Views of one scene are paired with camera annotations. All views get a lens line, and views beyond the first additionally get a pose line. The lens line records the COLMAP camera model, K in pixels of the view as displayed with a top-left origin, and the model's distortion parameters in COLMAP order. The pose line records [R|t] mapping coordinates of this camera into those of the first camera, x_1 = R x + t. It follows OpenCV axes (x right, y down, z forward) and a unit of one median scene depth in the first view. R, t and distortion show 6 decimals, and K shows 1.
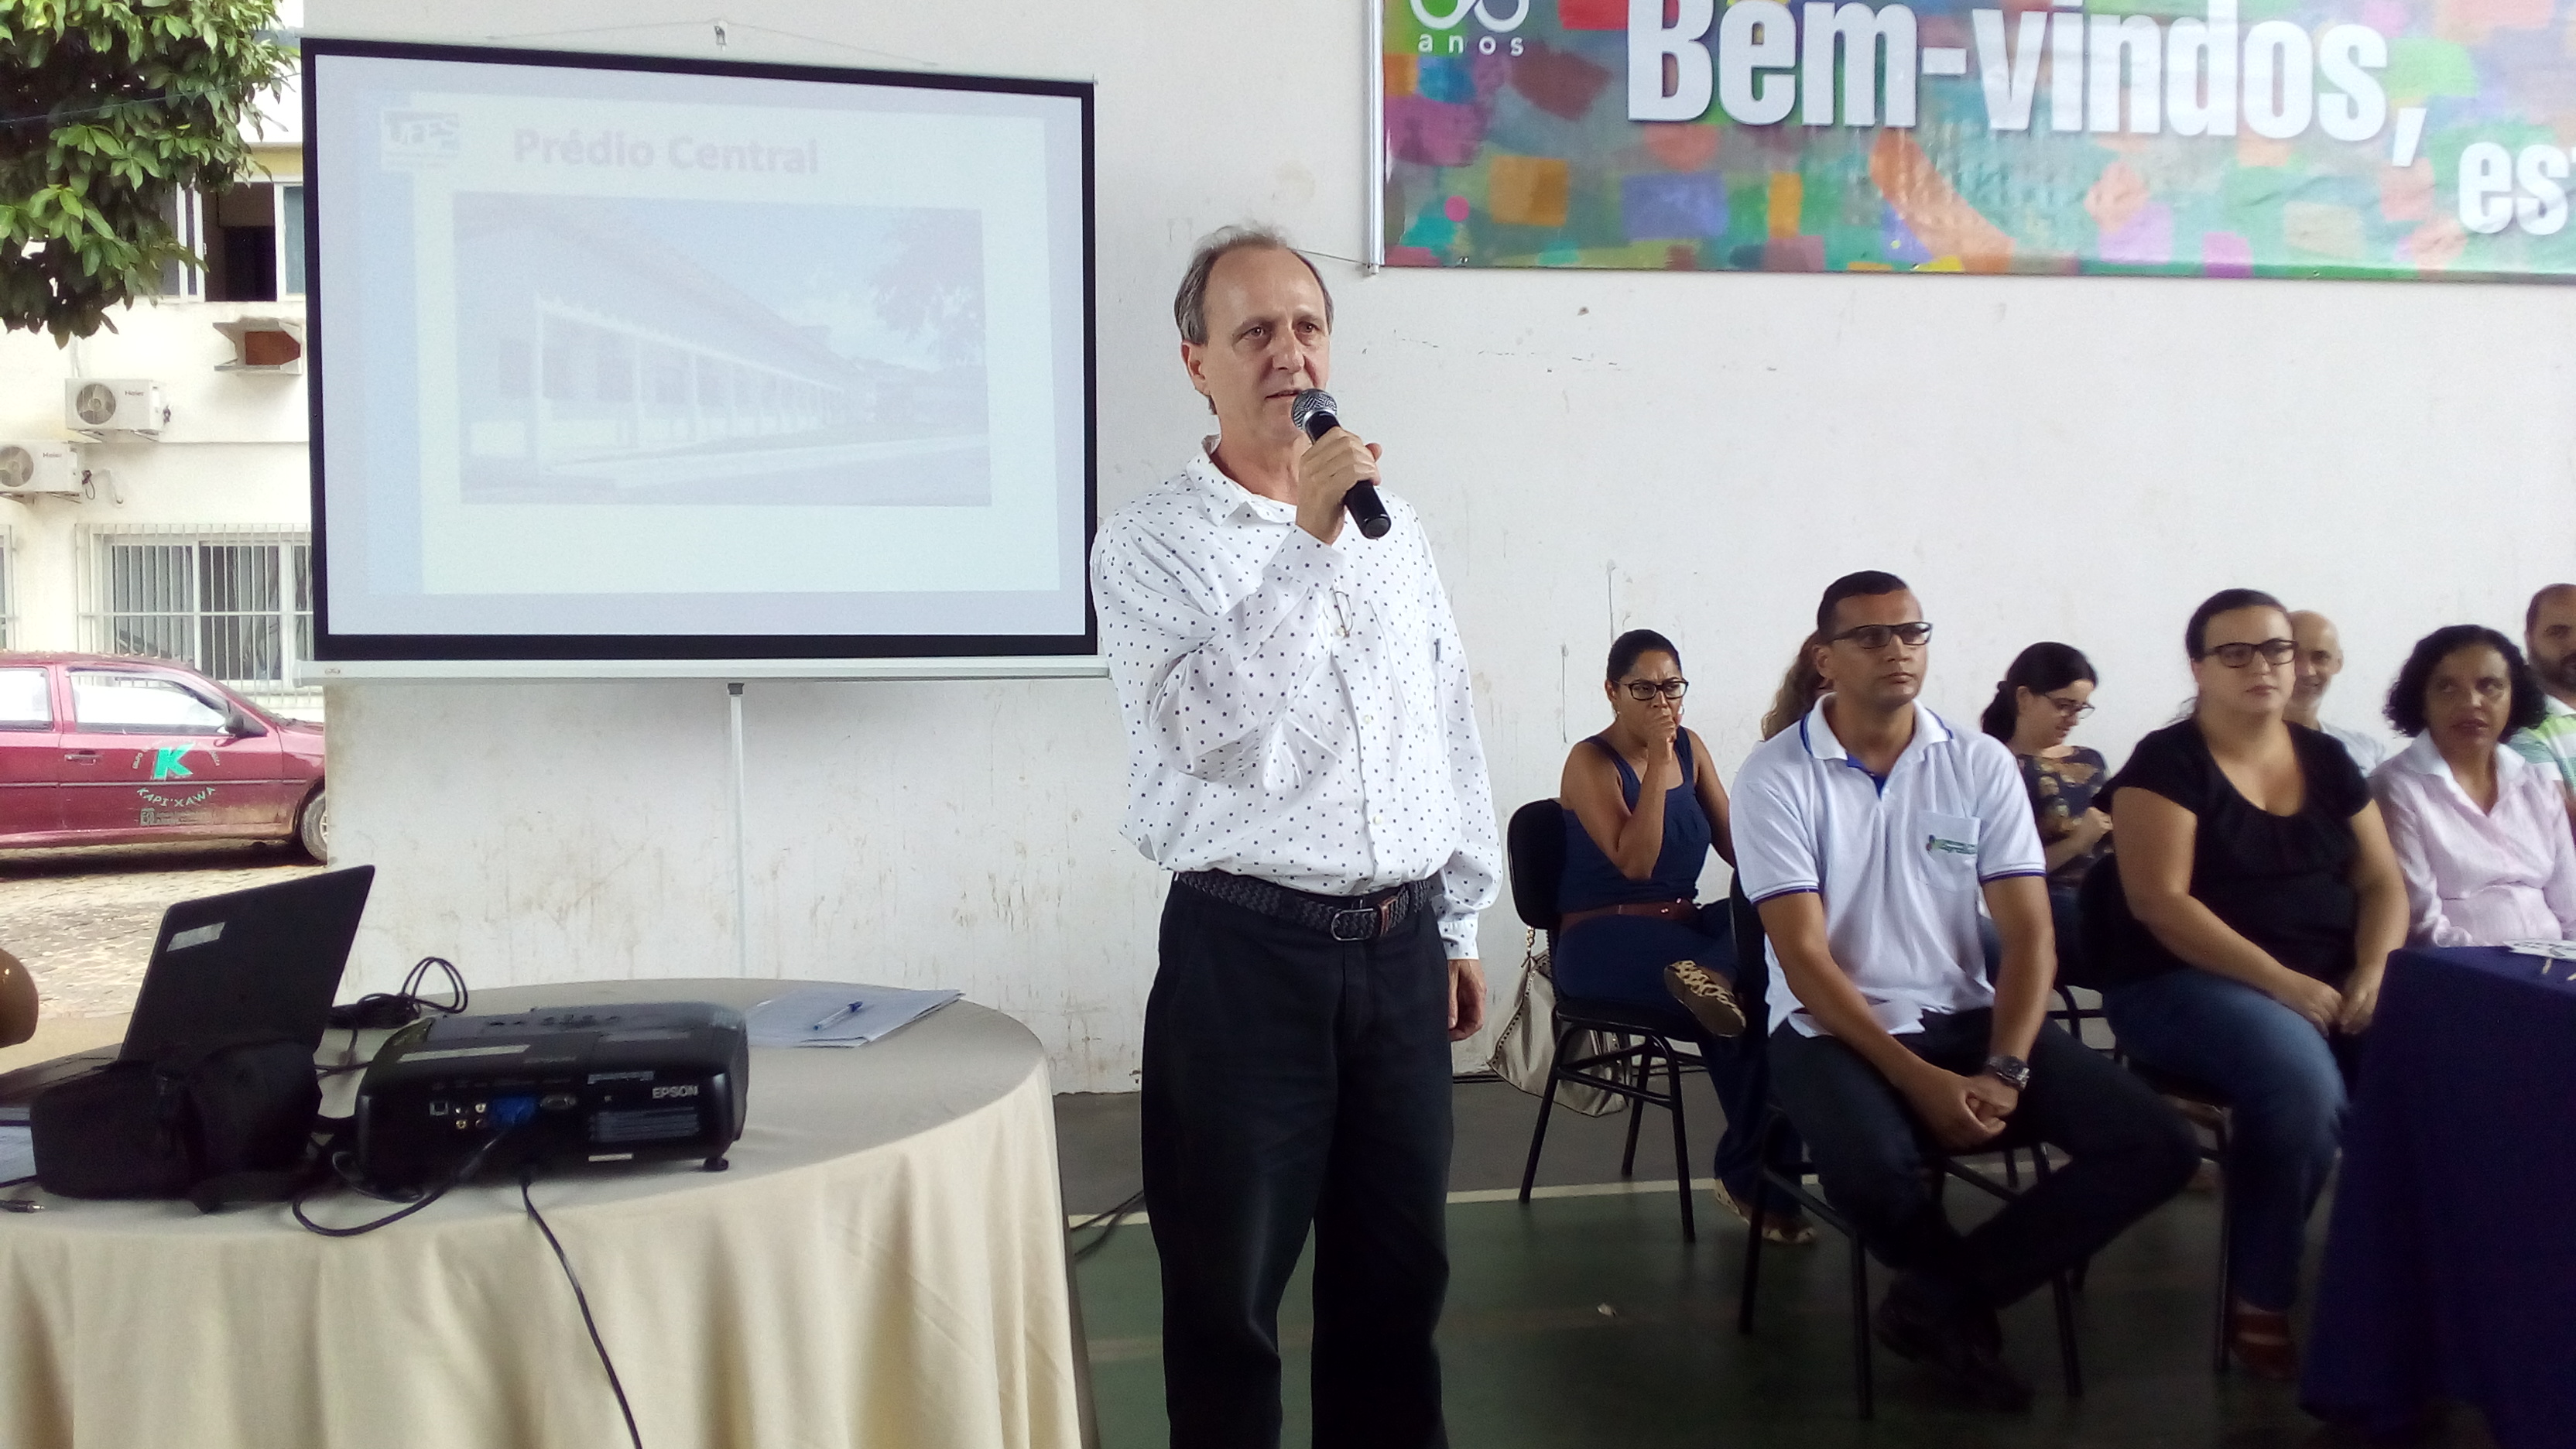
lens RADIAL K [[2079.5, 0, 1295.2], [0, 2079.5, 718.5], [0, 0, 1]] dist [0.103347, -0.151117]
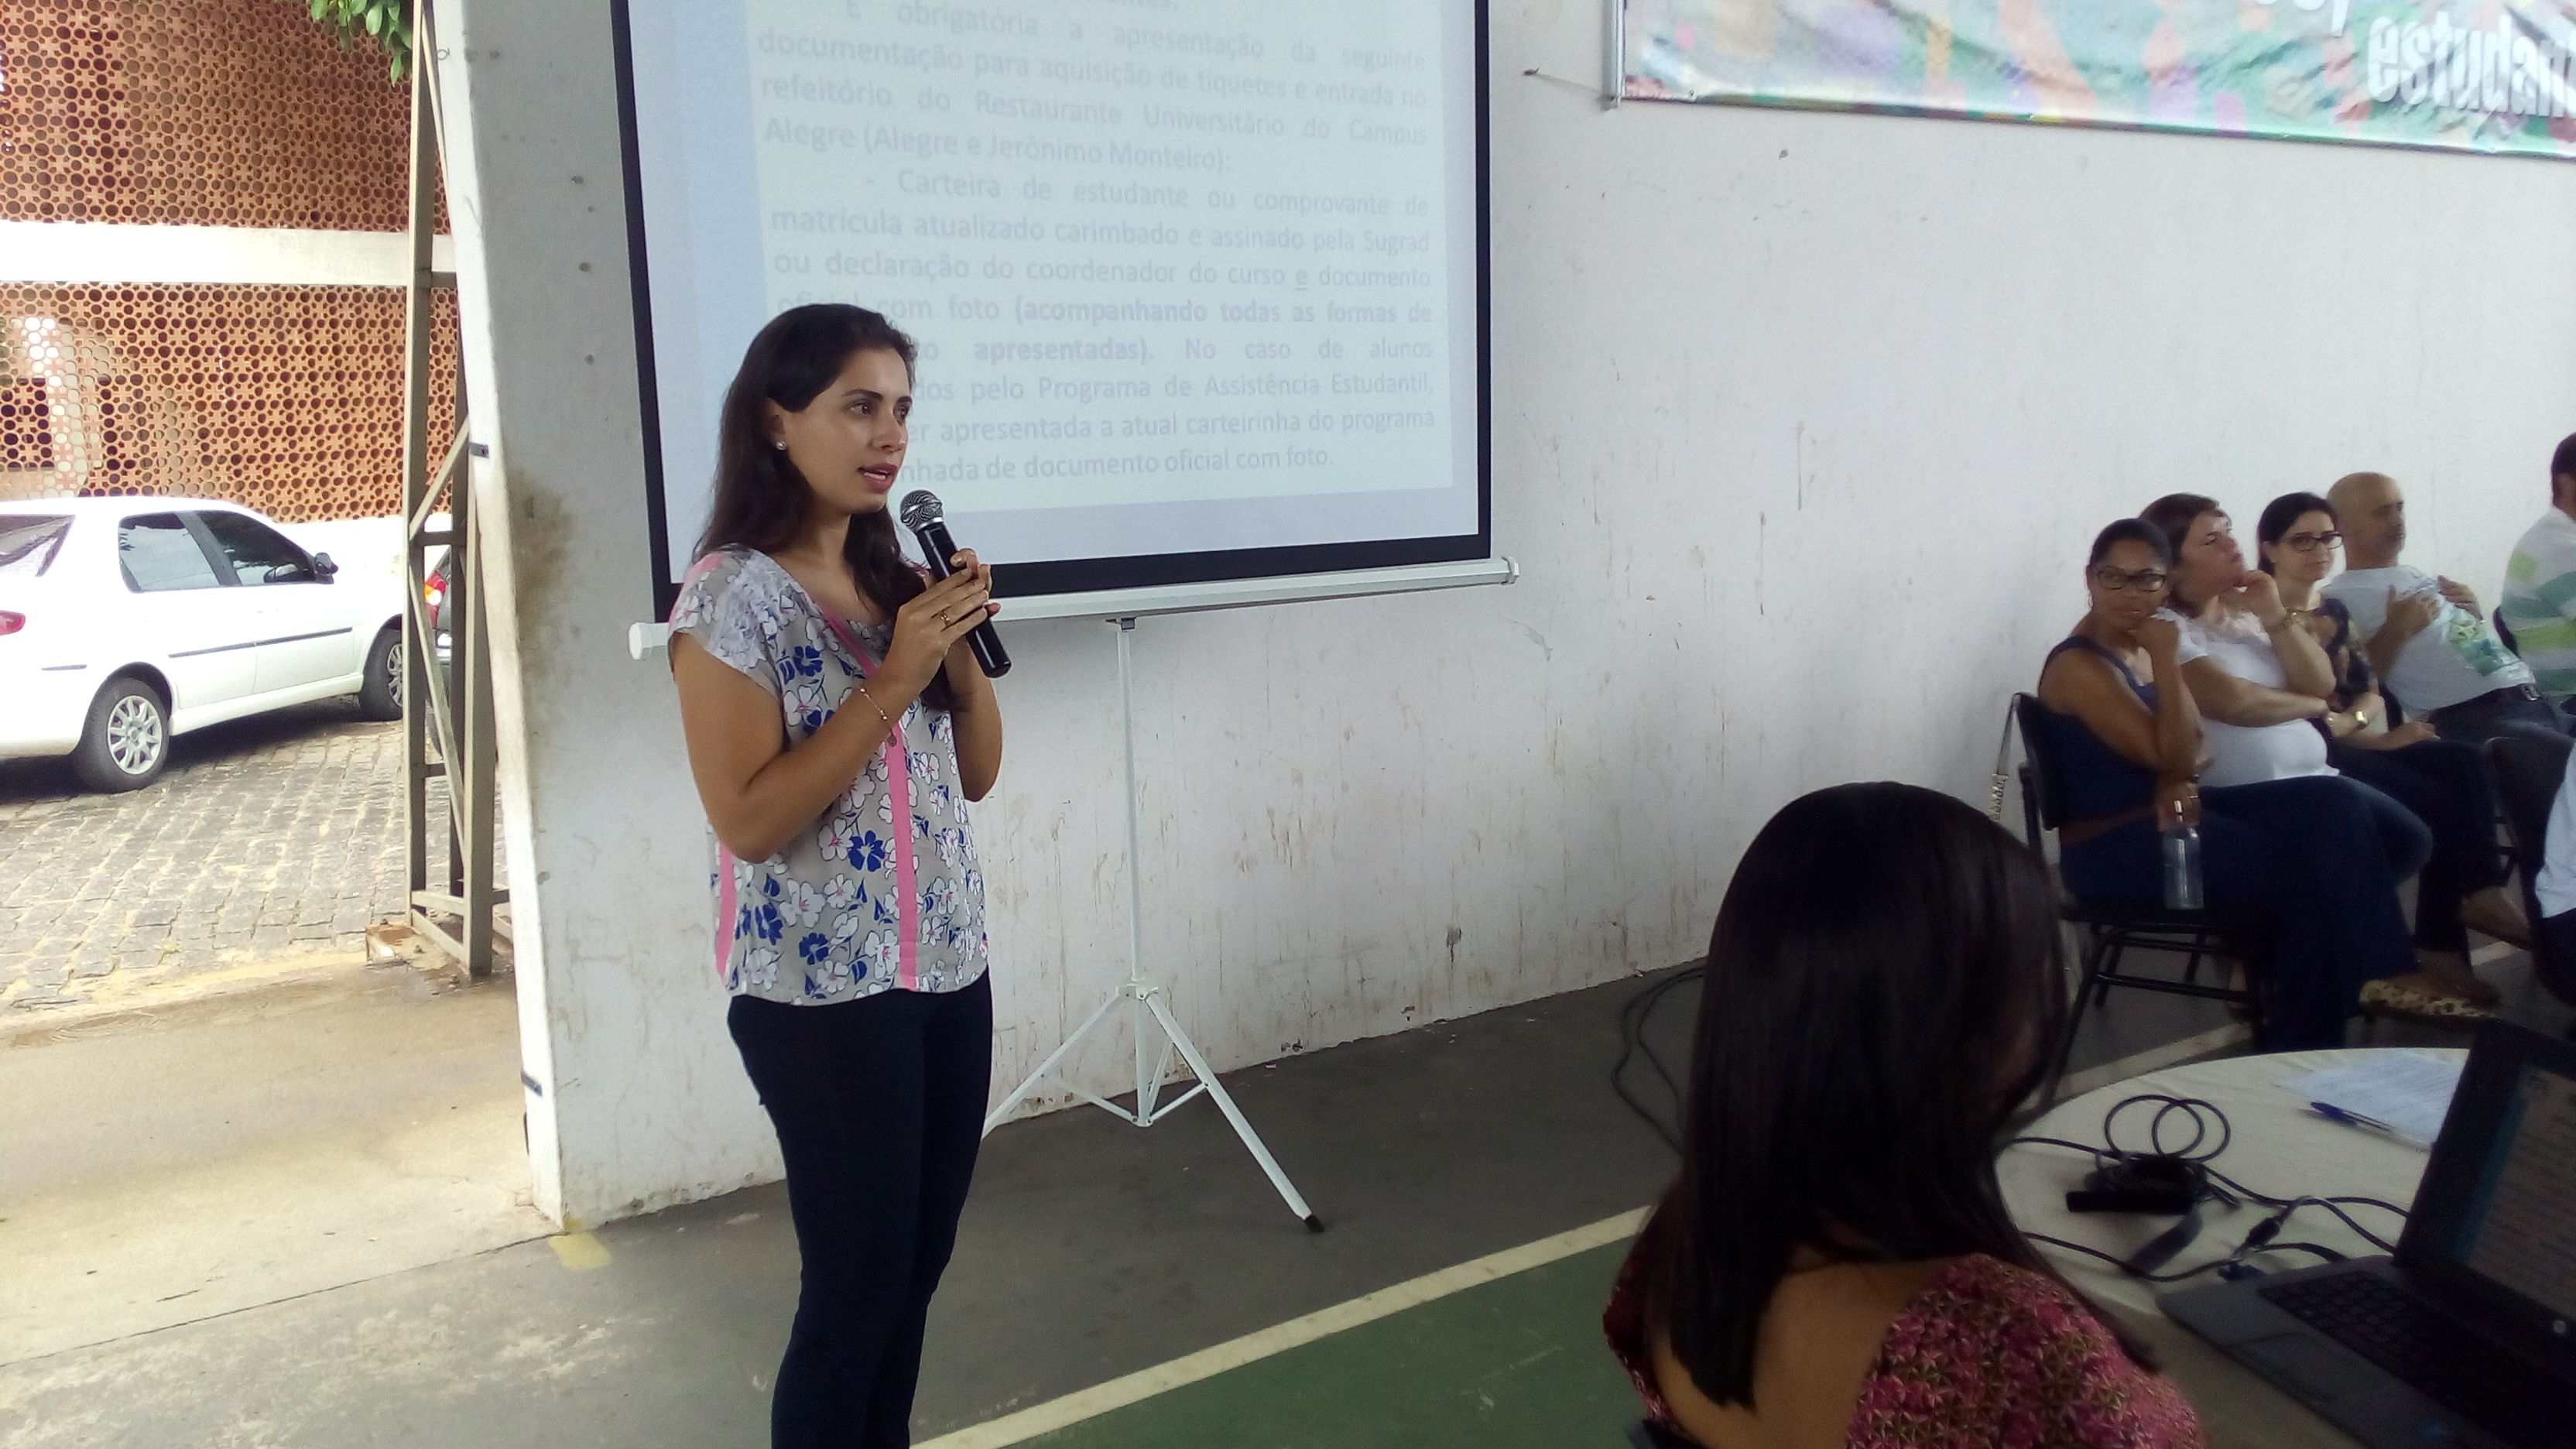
lens RADIAL K [[2079.5, 0, 1293.0], [0, 2079.5, 730.4], [0, 0, 1]] dist [0.103347, -0.151117]
pose [[0.915584, -0.078372, 0.394416, -0.458487], [0.034645, 0.992551, 0.116800, -0.056129], [-0.400631, -0.093276, 0.911479, 0.203651]]
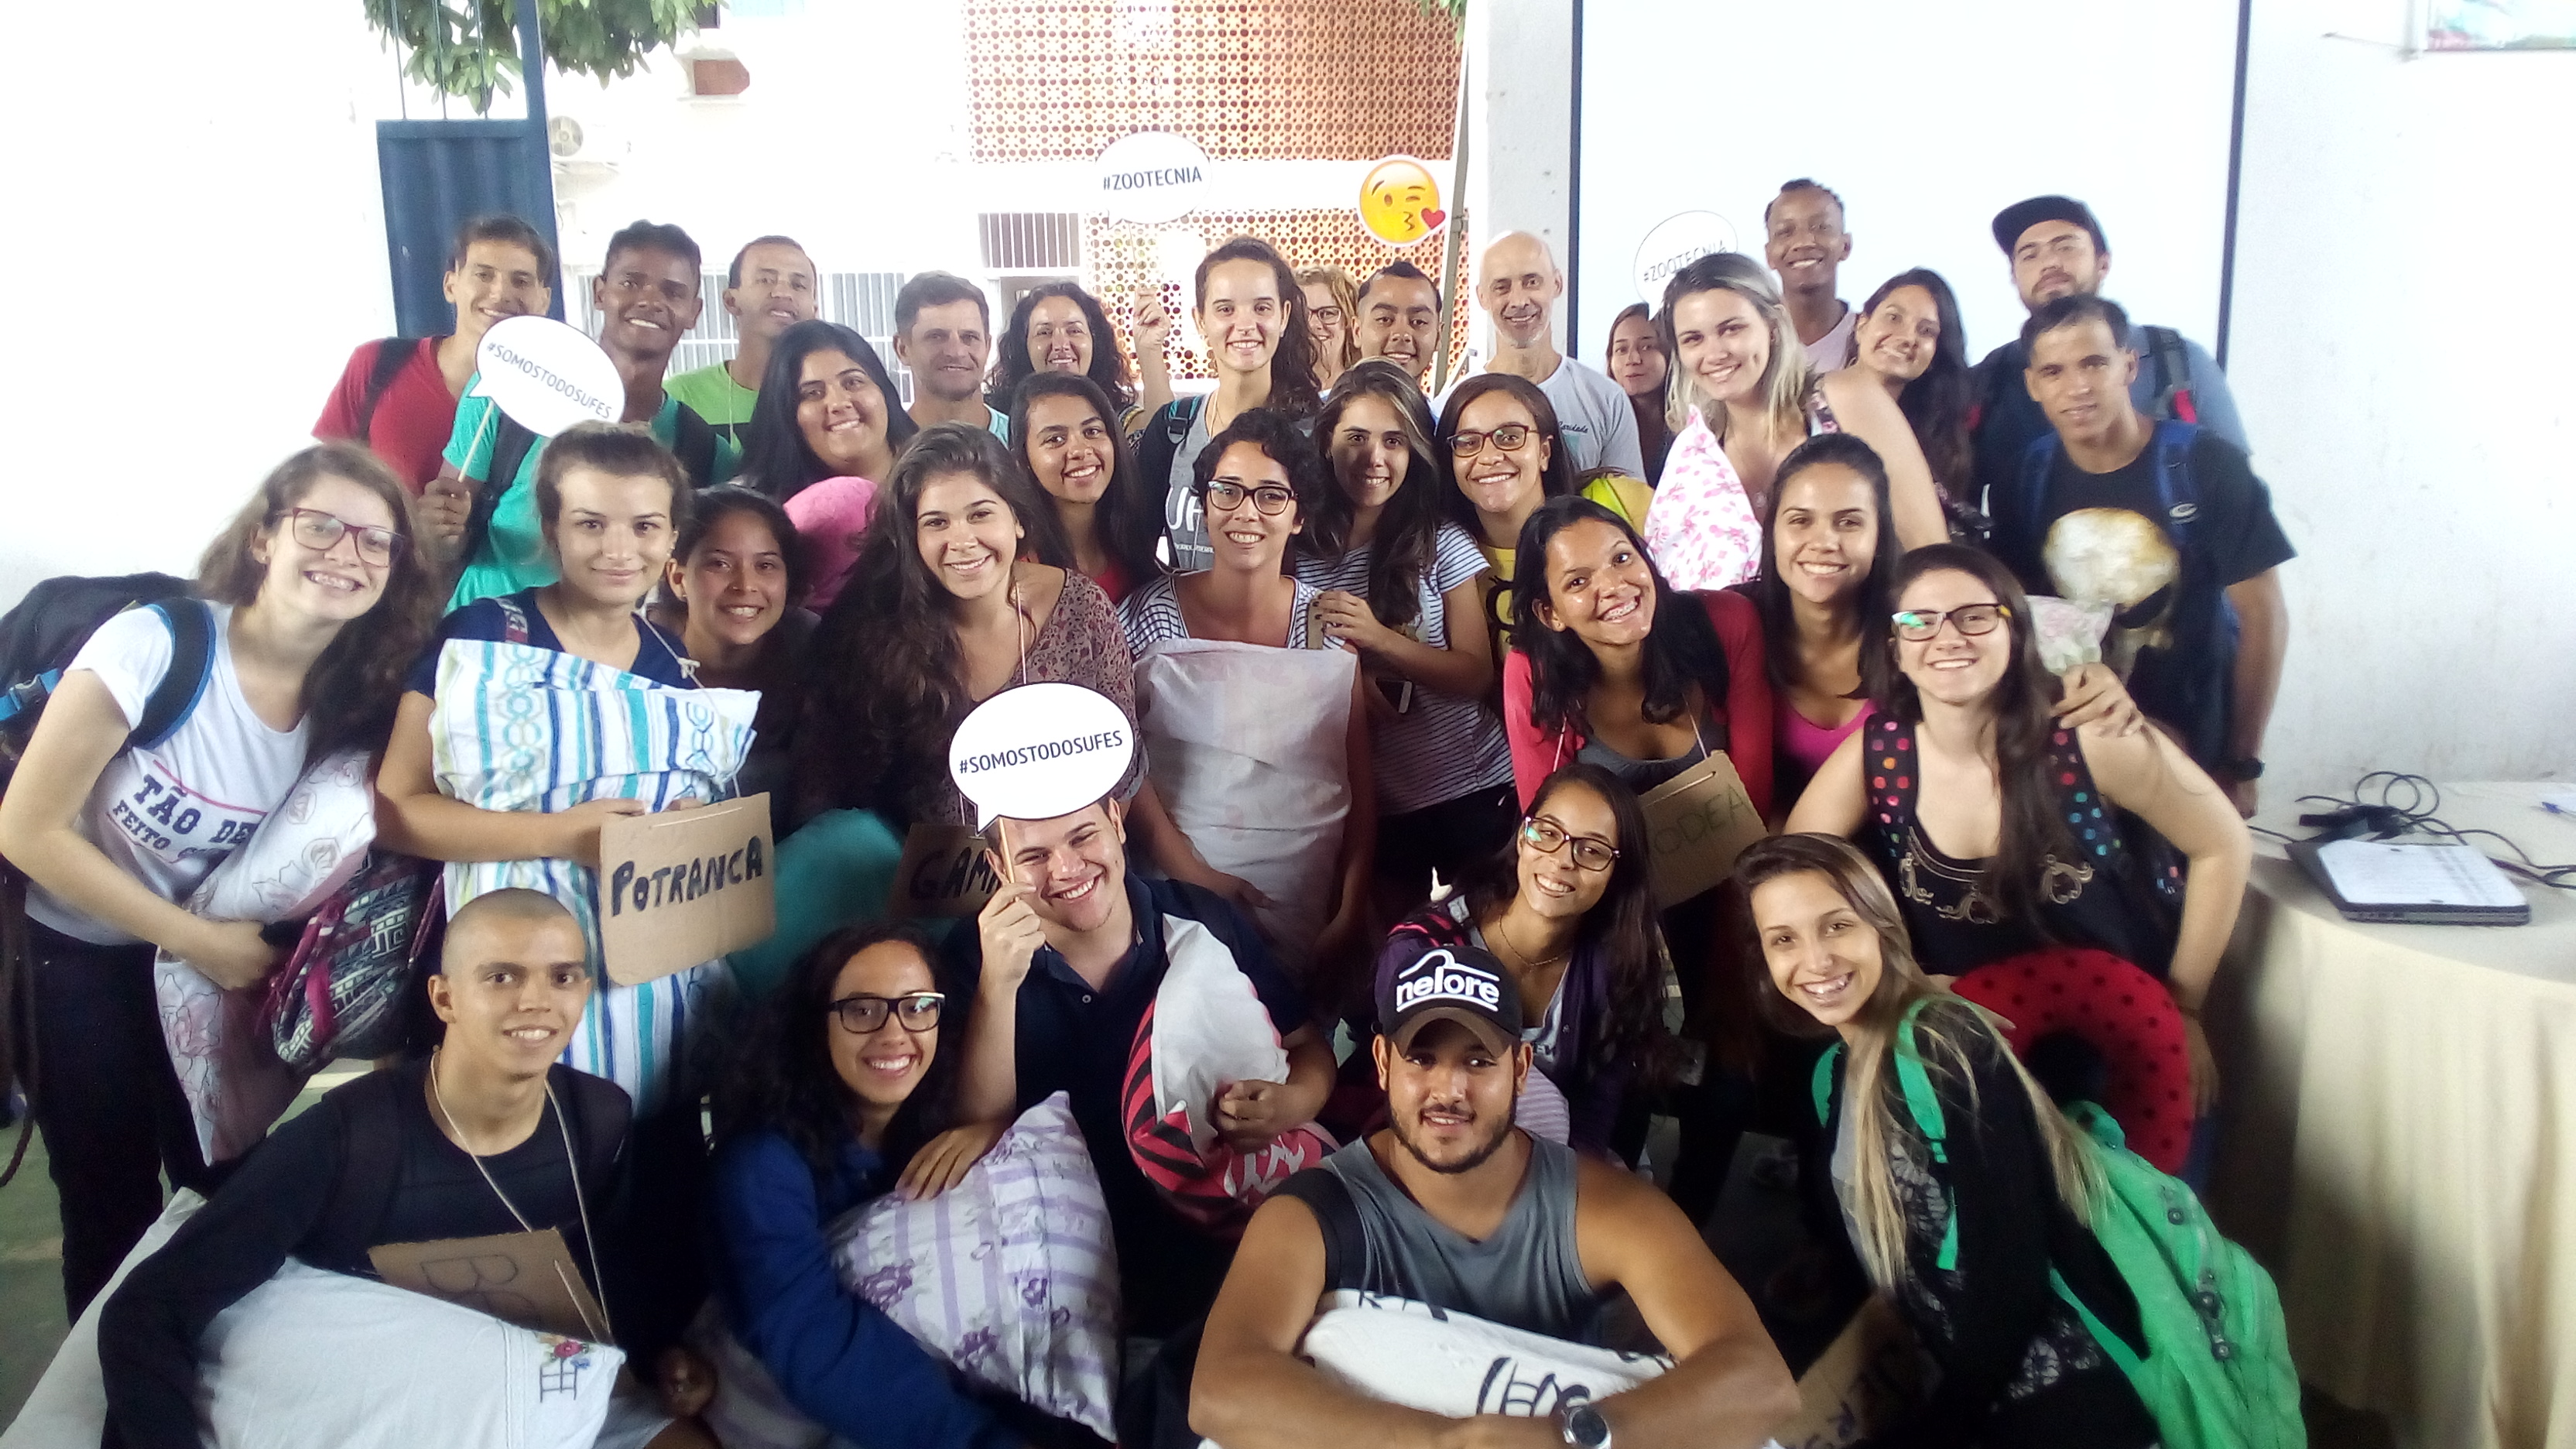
lens RADIAL K [[2079.5, 0, 1313.1], [0, 2079.5, 724.4], [0, 0, 1]] dist [0.103347, -0.151117]
pose [[0.998869, -0.004899, -0.047293, -0.454775], [0.012114, 0.988074, 0.153503, -0.052982], [0.045977, -0.153903, 0.987016, -0.114097]]
